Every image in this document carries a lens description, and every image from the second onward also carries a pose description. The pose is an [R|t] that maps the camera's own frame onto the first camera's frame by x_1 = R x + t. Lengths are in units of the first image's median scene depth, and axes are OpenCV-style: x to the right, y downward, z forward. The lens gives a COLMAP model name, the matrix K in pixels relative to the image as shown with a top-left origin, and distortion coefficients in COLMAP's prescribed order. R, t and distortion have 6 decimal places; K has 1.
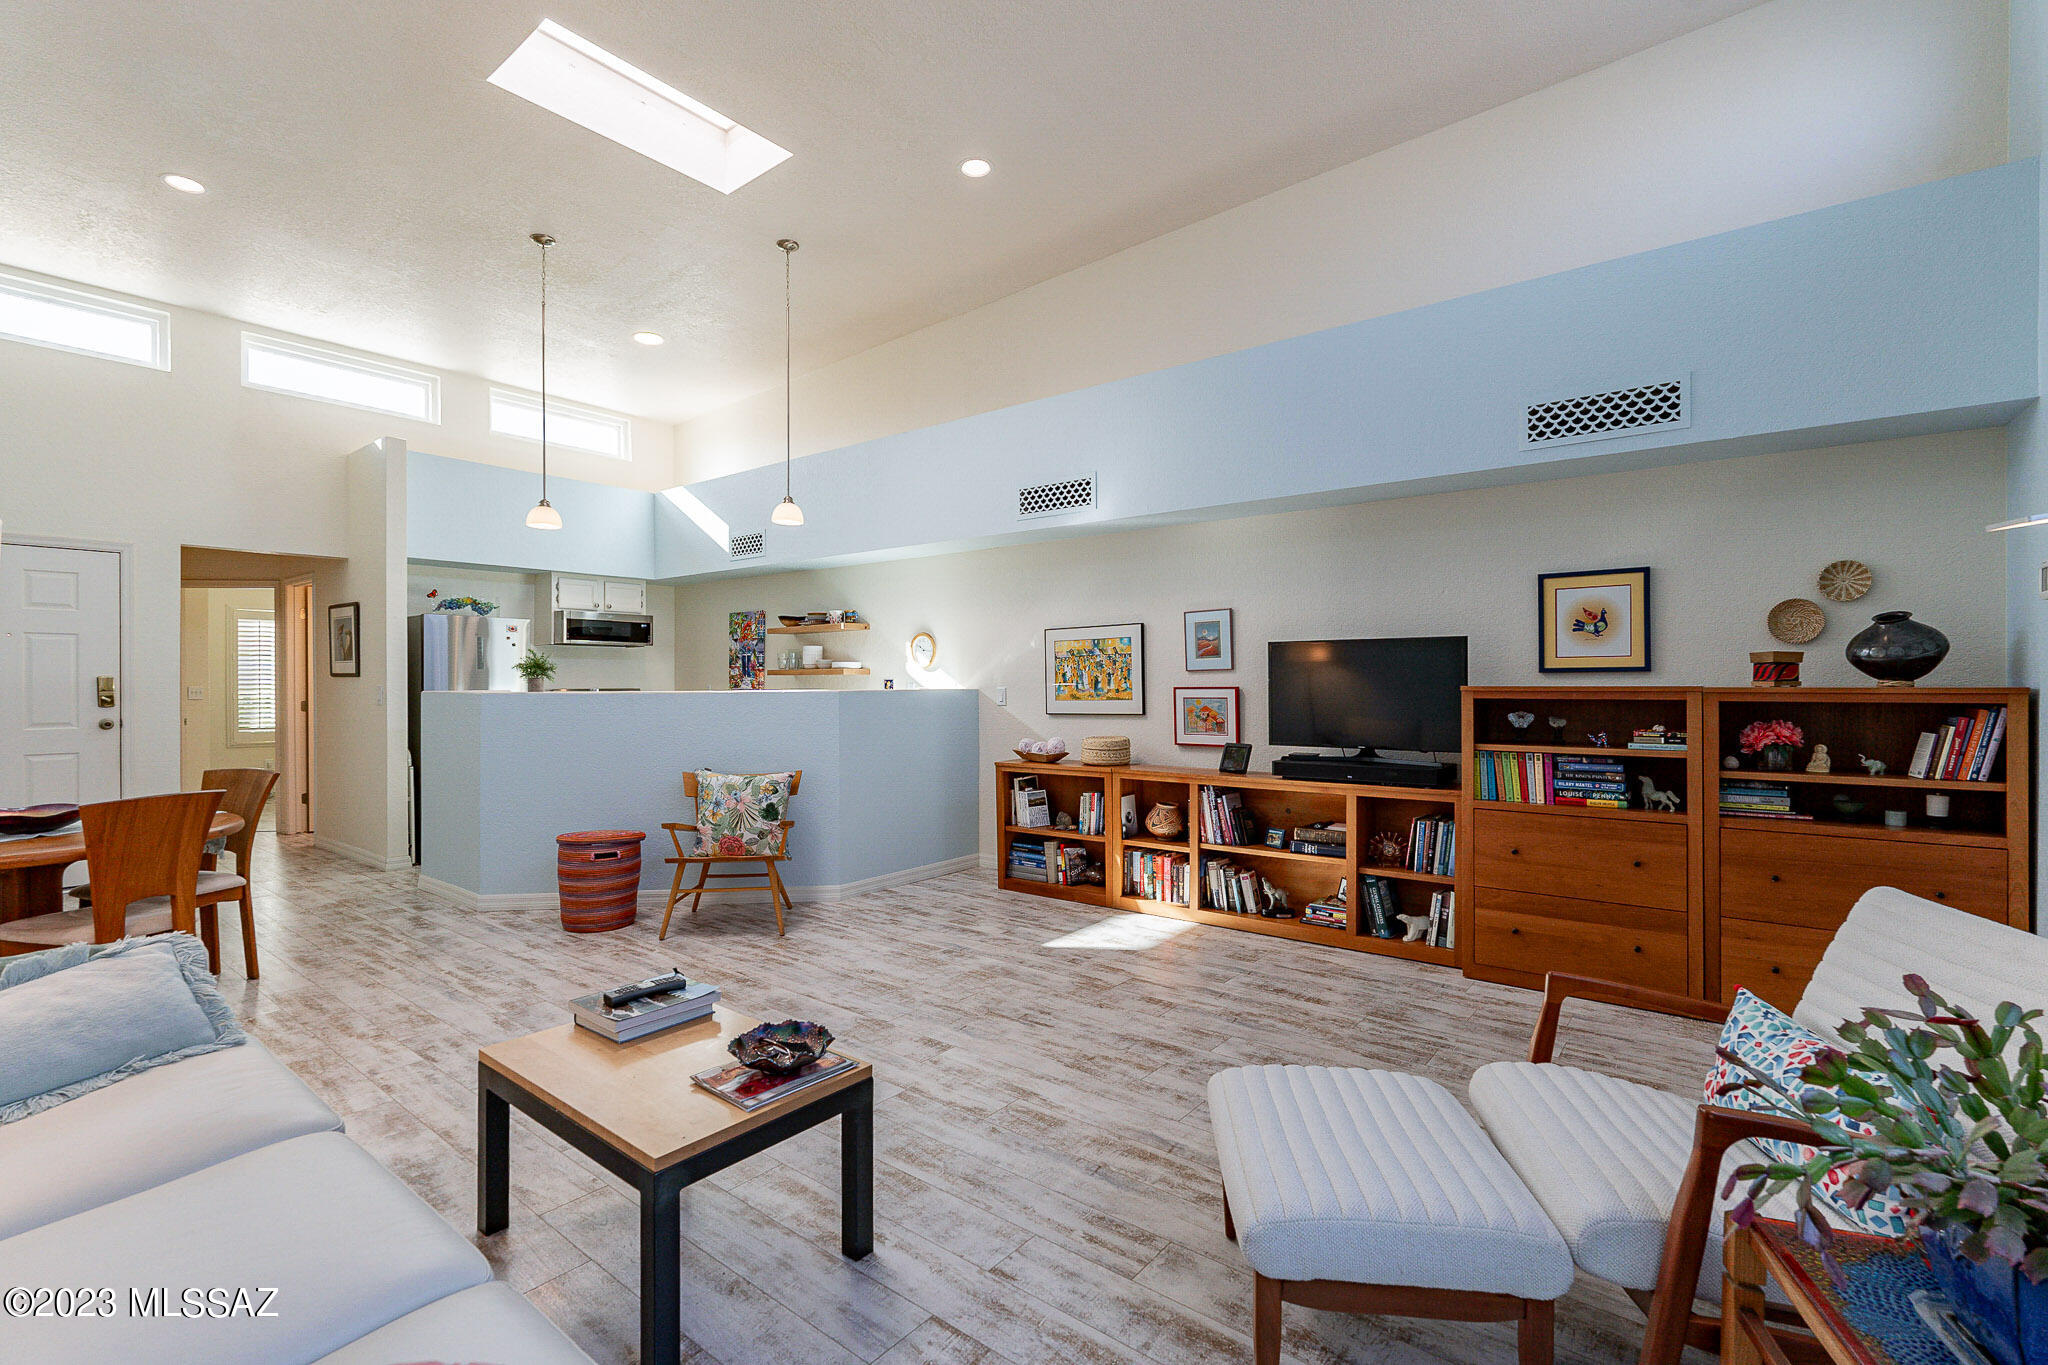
lens RADIAL K [[912.6, 0, 1046.2], [0, 912.6, 684.4], [0, 0, 1]] dist [-0.002061, 0.000205]
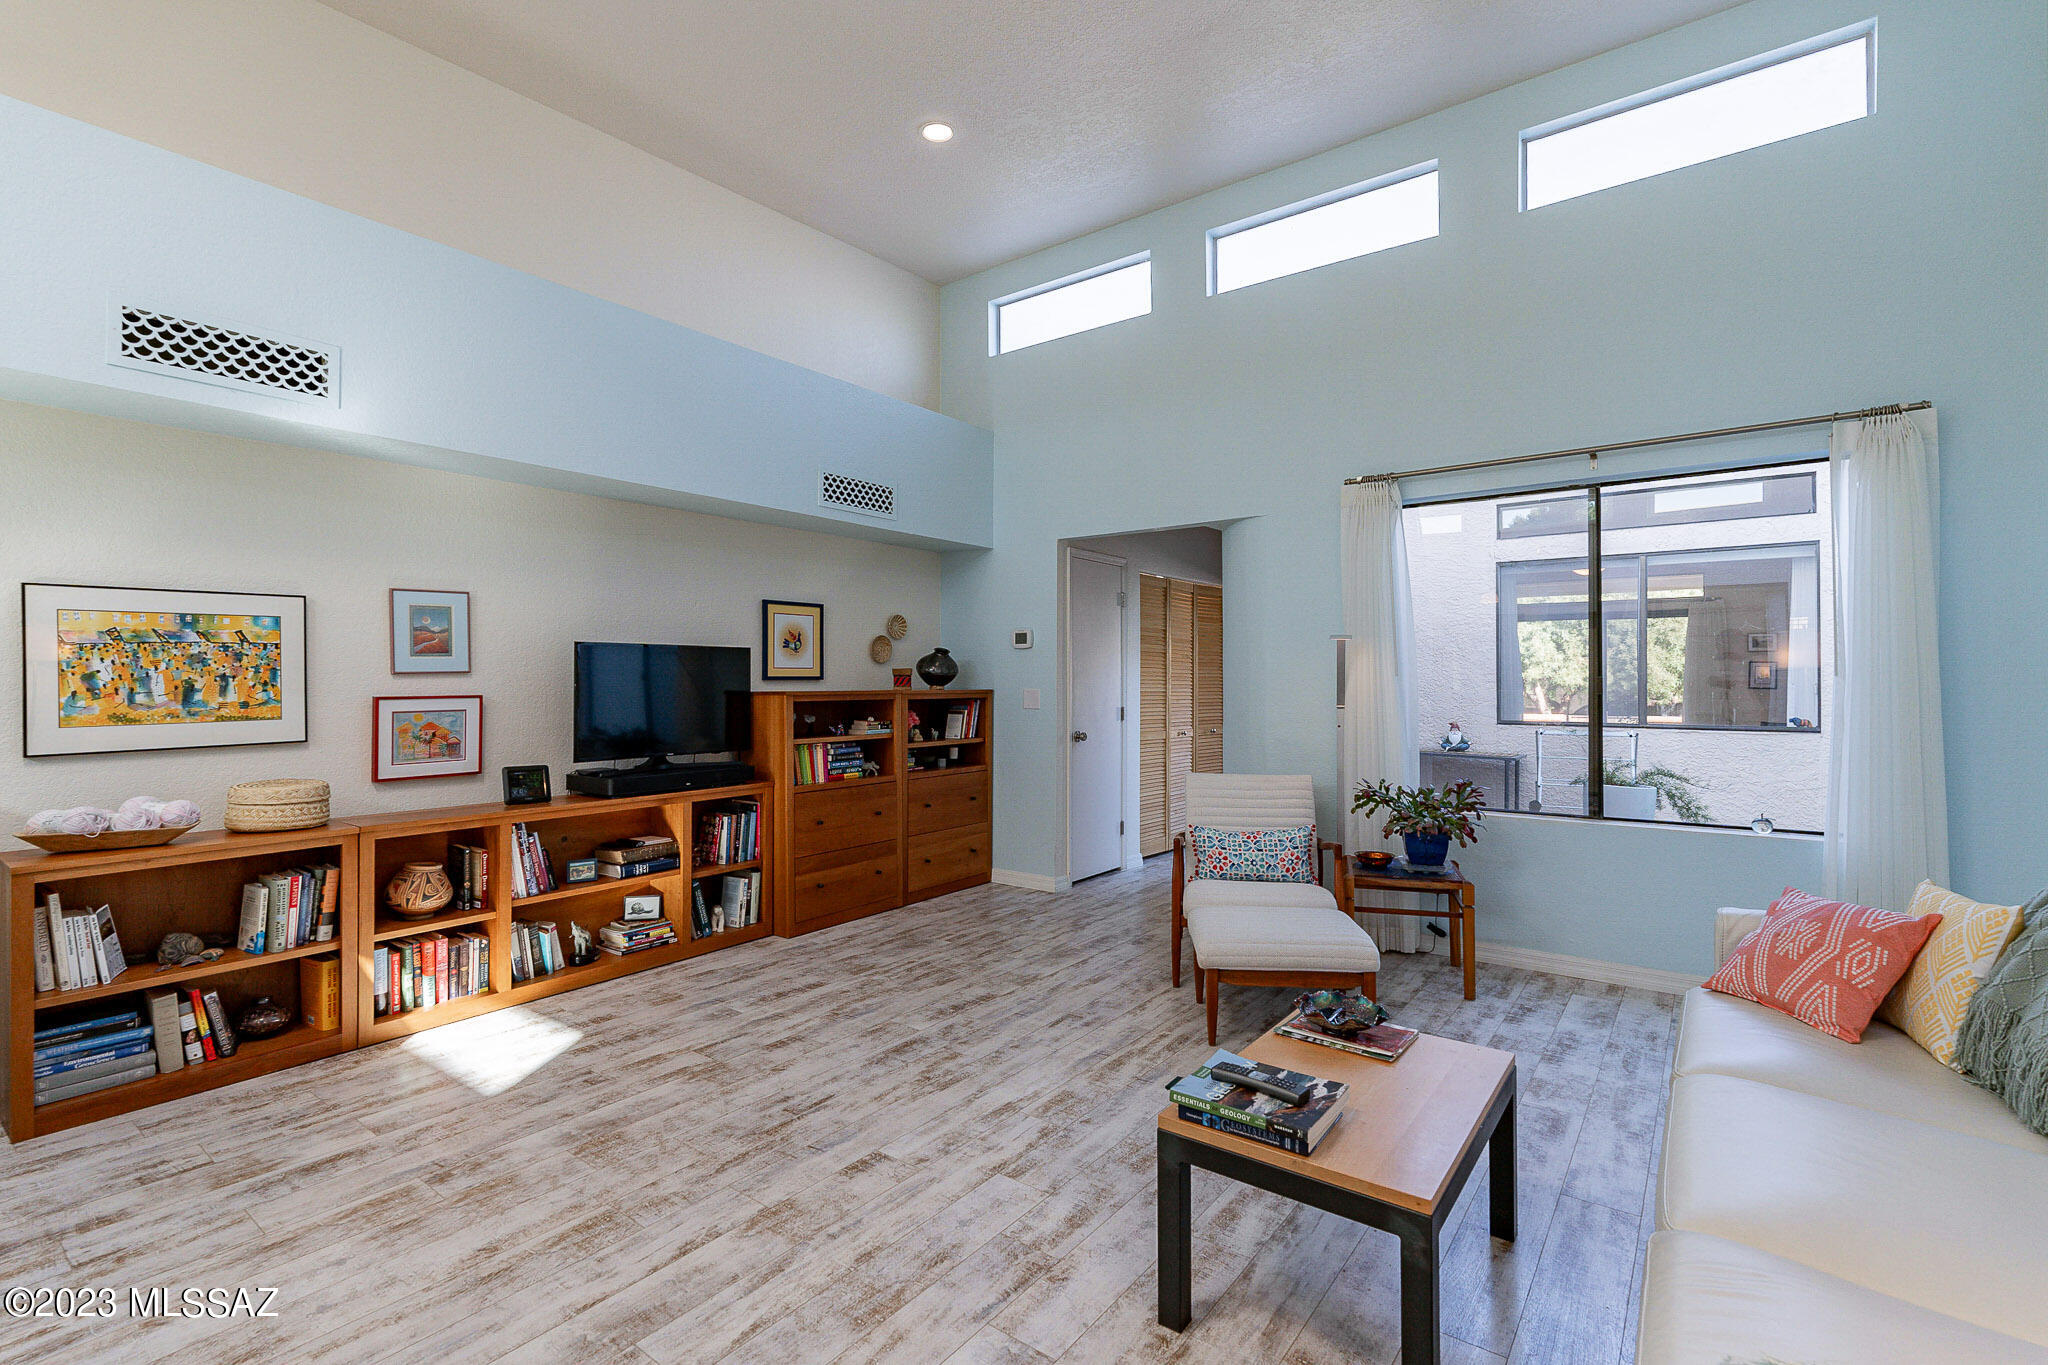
lens RADIAL K [[912.6, 0, 999.6], [0, 912.6, 682.4], [0, 0, 1]] dist [-0.002061, 0.000205]
pose [[0.006987, 0.005018, 0.999963, -0.543742], [0.006642, 0.999965, -0.005064, -0.001469], [-0.999954, 0.006677, 0.006953, 0.541804]]
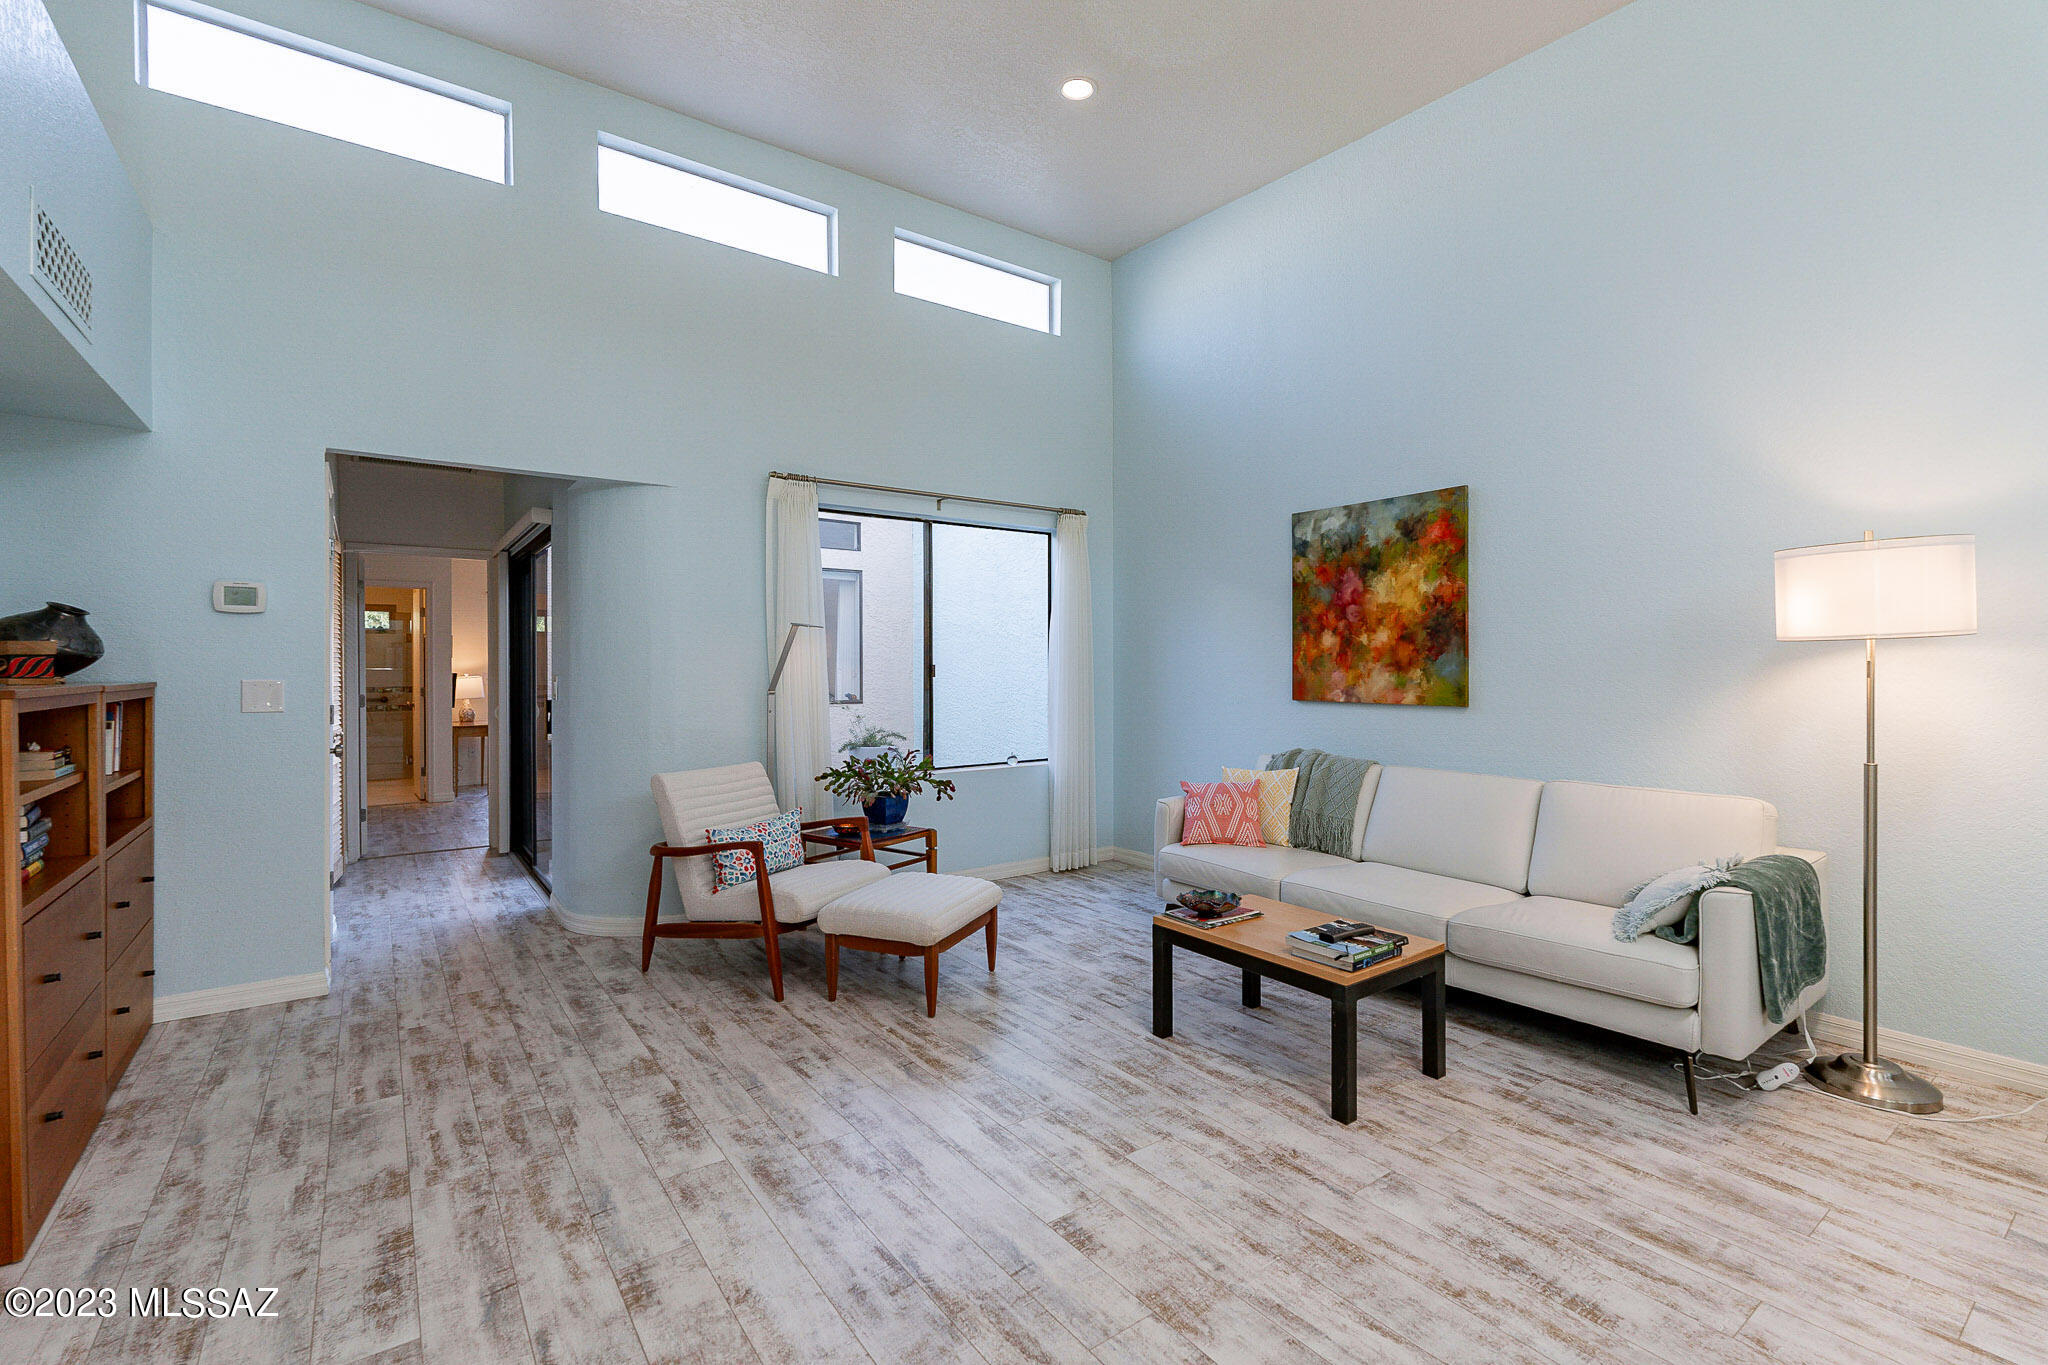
lens RADIAL K [[912.6, 0, 1033.7], [0, 912.6, 662.7], [0, 0, 1]] dist [-0.002061, 0.000205]
pose [[-0.960145, 0.004213, 0.279470, -0.169652], [0.003951, 0.999991, -0.001500, -0.005811], [-0.279474, -0.000336, -0.960153, 1.002692]]
